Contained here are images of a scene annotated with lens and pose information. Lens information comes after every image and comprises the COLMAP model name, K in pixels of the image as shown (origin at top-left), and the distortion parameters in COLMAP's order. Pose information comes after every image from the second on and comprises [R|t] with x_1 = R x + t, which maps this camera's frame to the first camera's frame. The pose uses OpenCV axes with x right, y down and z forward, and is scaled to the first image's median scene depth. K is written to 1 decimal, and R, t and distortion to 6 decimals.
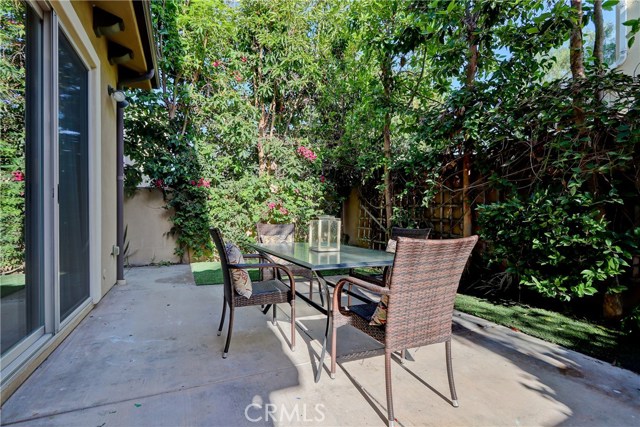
lens RADIAL K [[295.0, 0, 317.1], [0, 295.0, 215.0], [0, 0, 1]] dist [0.002216, -0.003326]
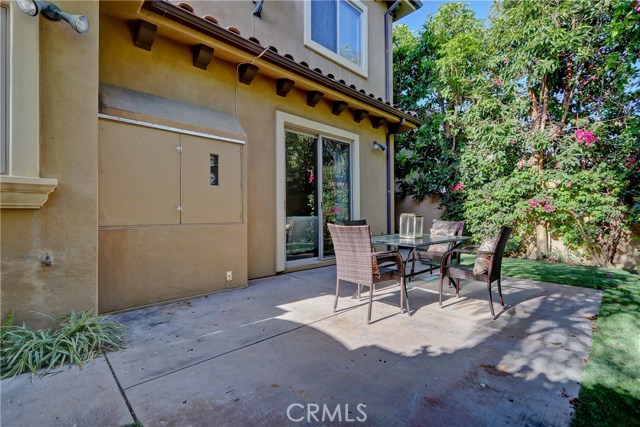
lens RADIAL K [[295.0, 0, 314.9], [0, 295.0, 213.8], [0, 0, 1]] dist [0.002216, -0.003326]
pose [[0.337405, -0.004442, -0.941349, 1.503680], [0.002570, 0.999989, -0.003798, 0.010053], [0.941356, -0.001138, 0.337413, 0.105398]]
